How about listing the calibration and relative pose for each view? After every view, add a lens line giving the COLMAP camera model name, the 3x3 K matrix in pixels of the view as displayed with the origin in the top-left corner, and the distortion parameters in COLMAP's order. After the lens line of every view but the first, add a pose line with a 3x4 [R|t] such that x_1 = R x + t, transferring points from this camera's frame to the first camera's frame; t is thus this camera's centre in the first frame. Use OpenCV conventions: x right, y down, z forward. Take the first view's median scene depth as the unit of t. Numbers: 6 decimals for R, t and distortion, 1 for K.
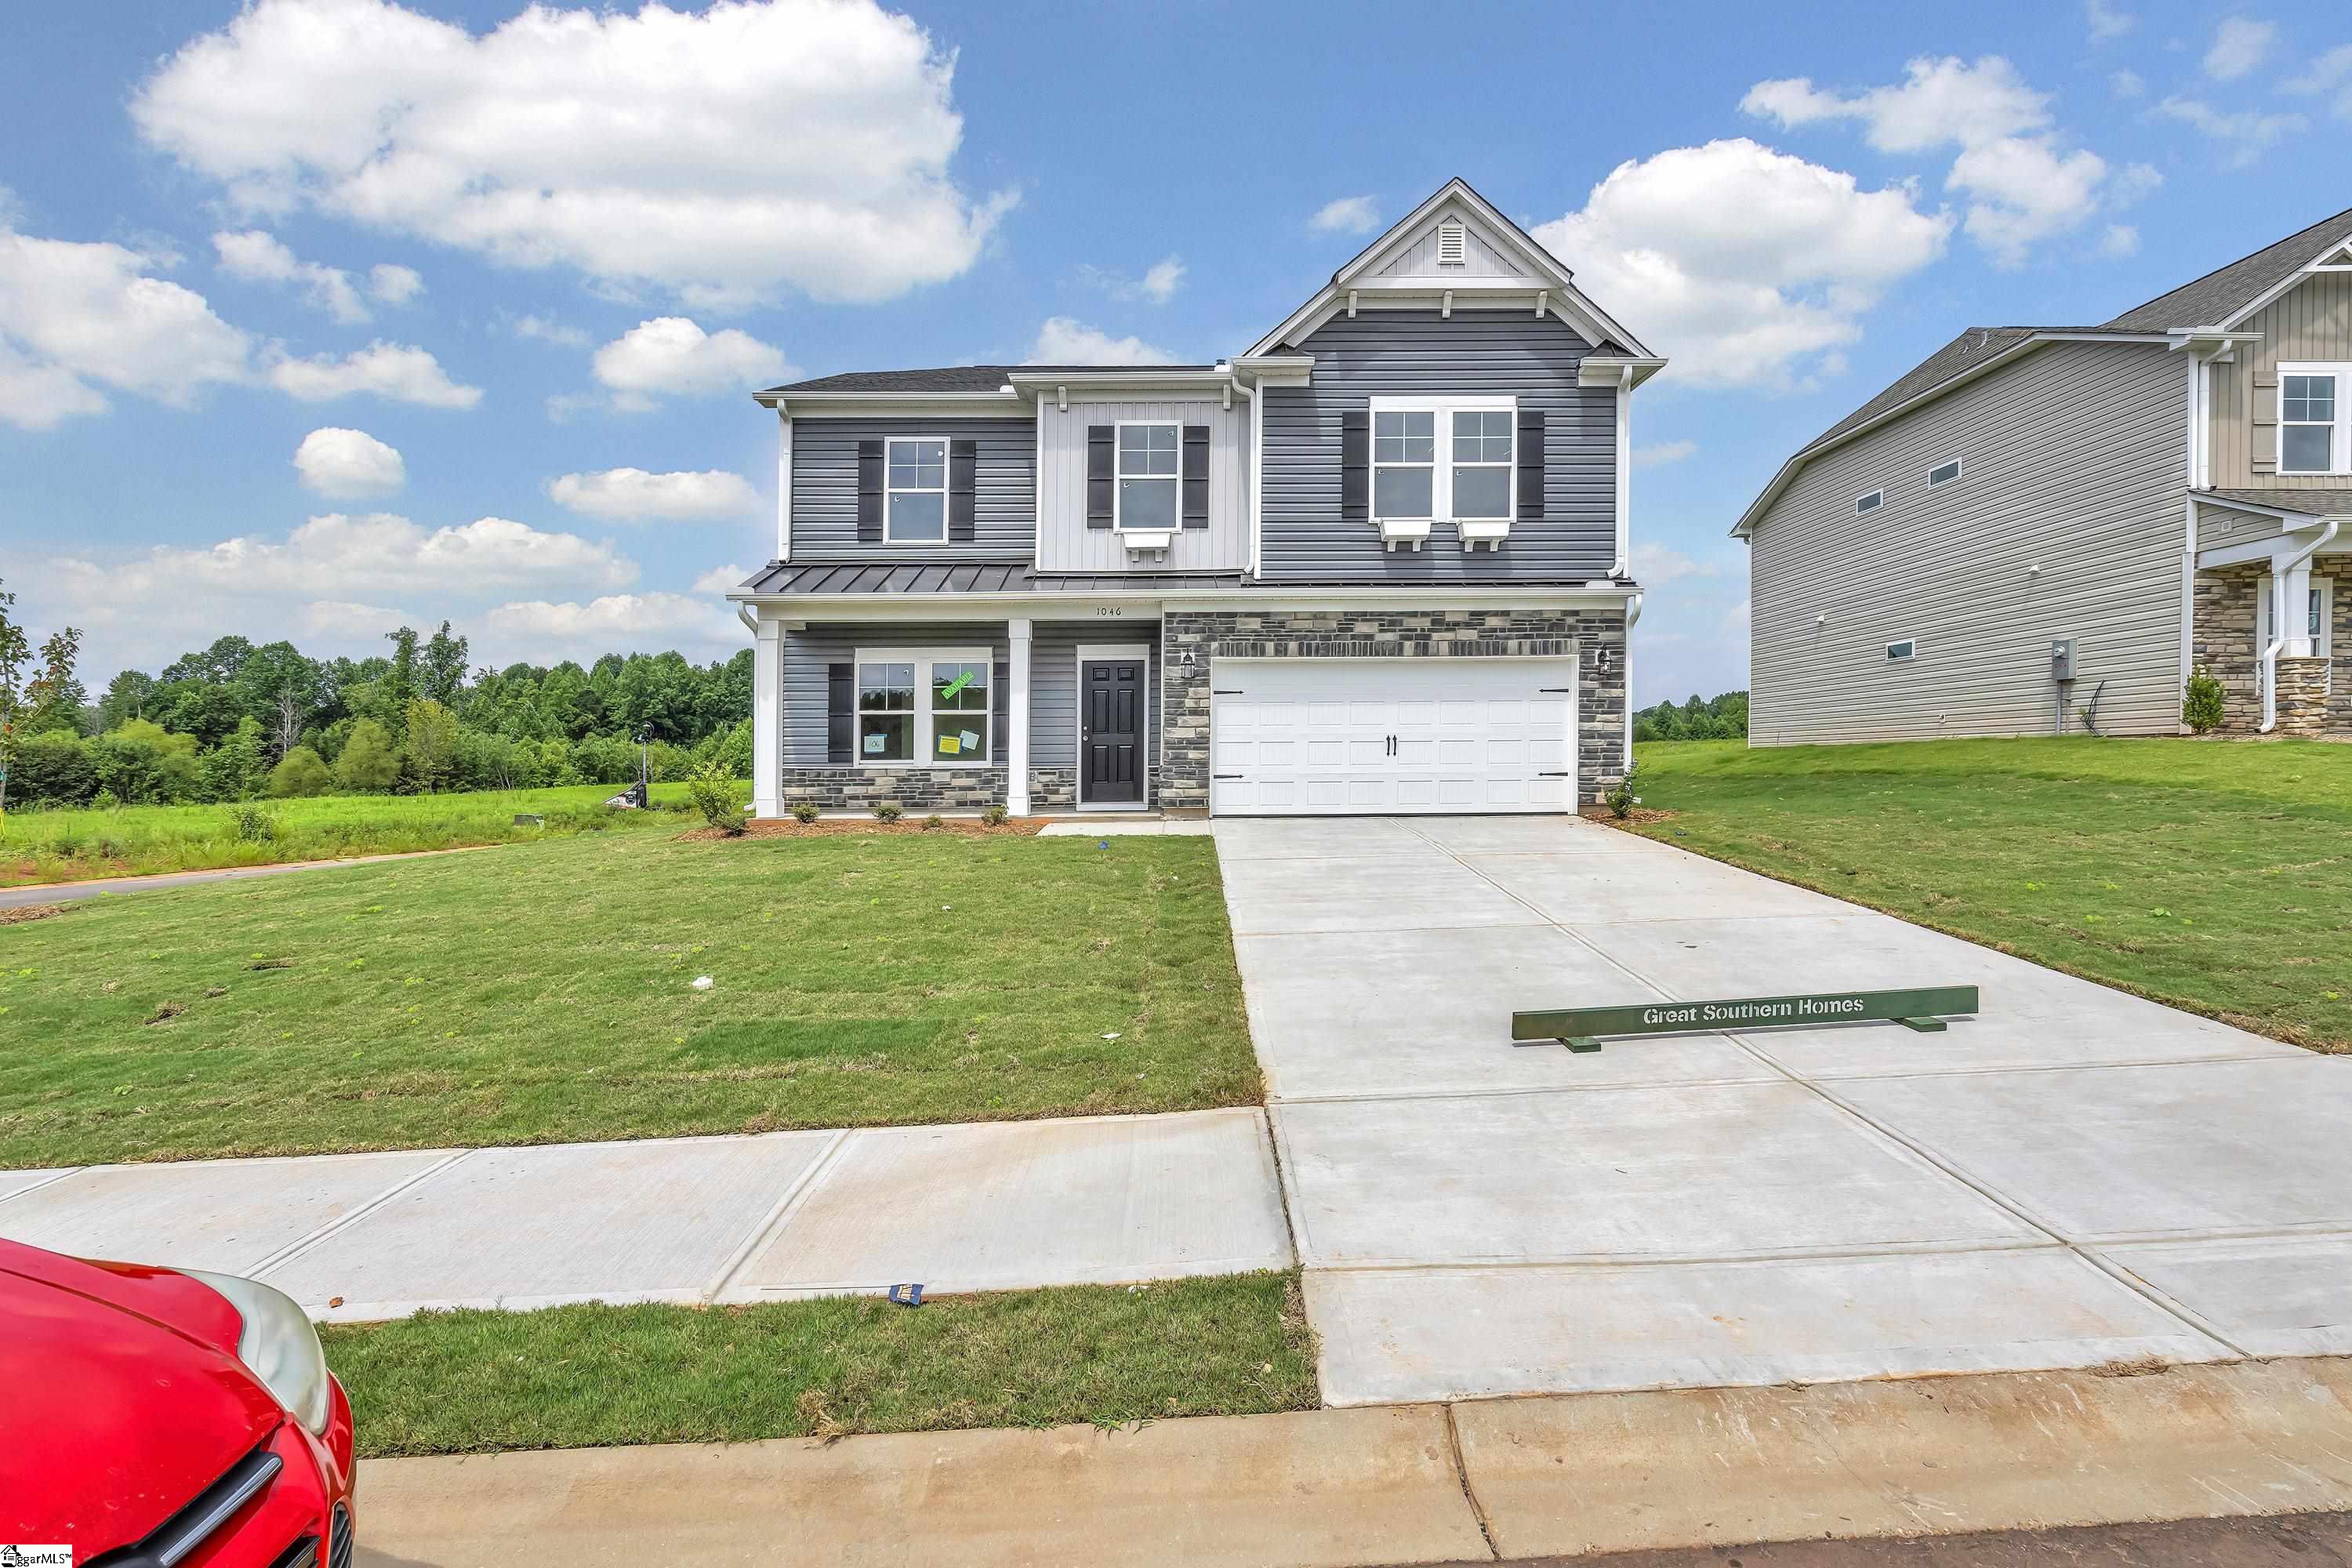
lens RADIAL K [[1047.3, 0, 1172.5], [0, 1047.3, 769.9], [0, 0, 1]] dist [-0.006610, 0.000918]
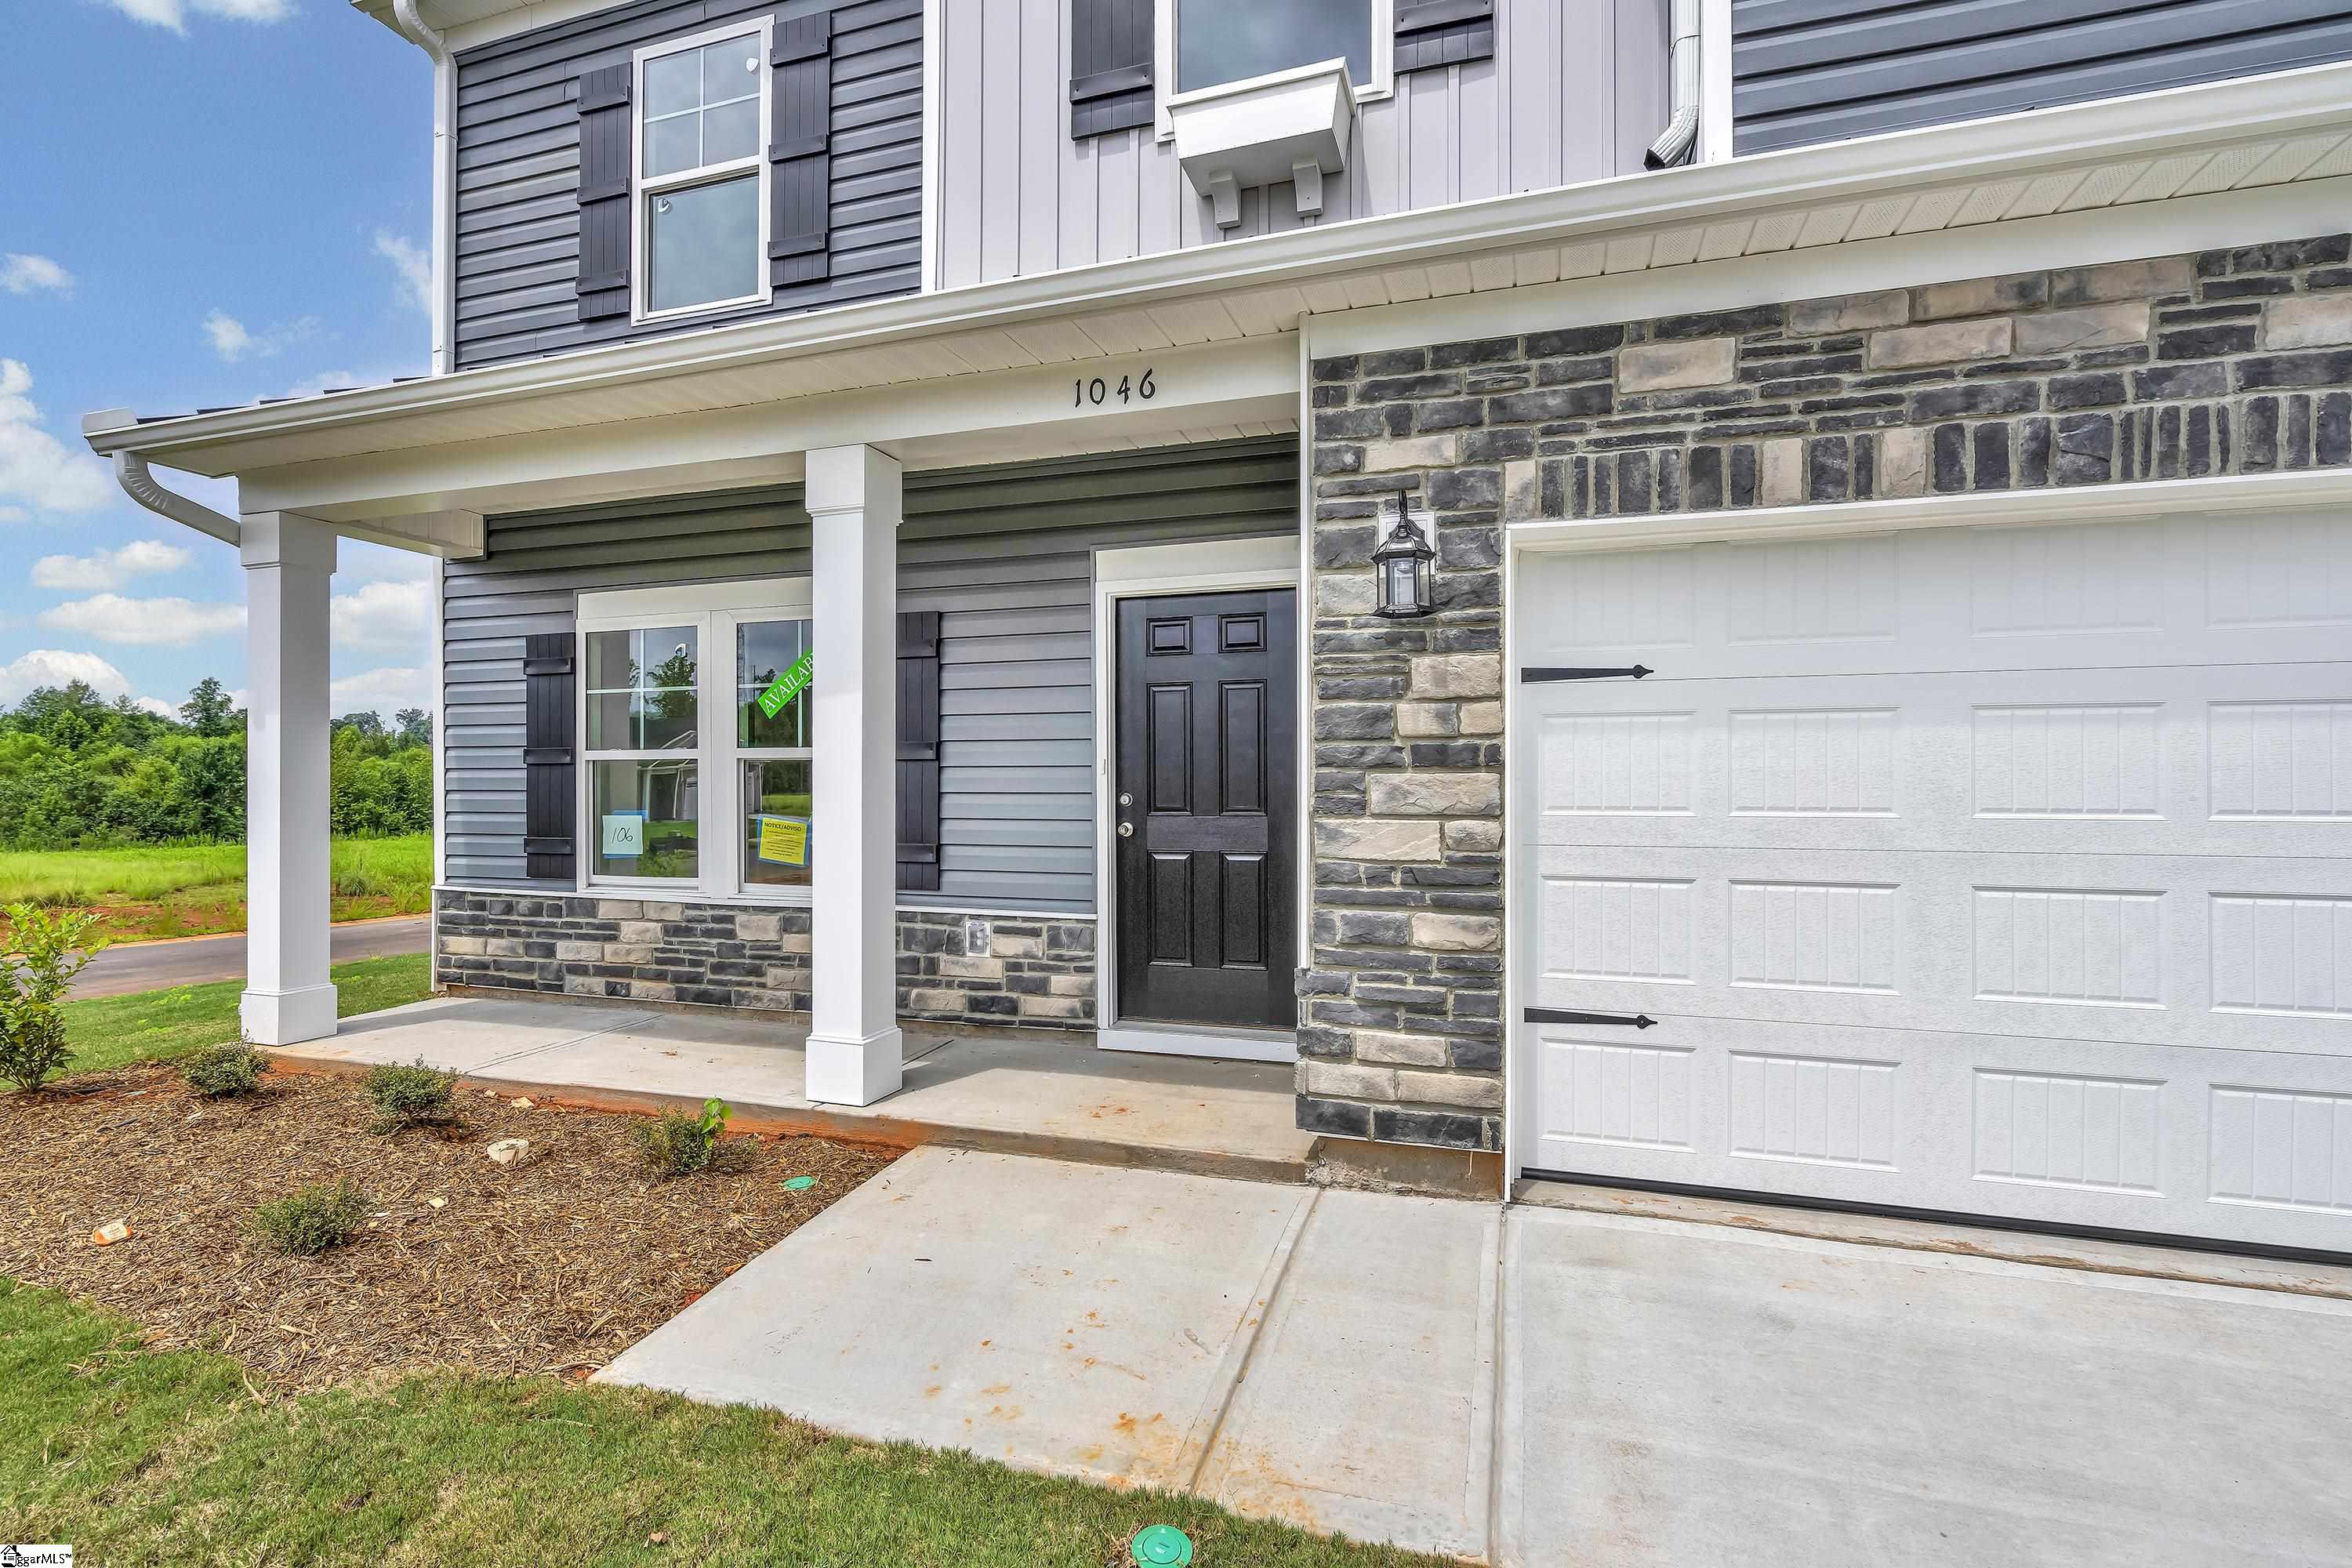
lens RADIAL K [[1047.3, 0, 1189.1], [0, 1047.3, 751.9], [0, 0, 1]] dist [-0.006610, 0.000918]
pose [[0.958372, -0.007041, -0.285437, 0.034952], [-0.001673, 0.999540, -0.030274, -0.048532], [0.285519, 0.029492, 0.957919, 0.747100]]
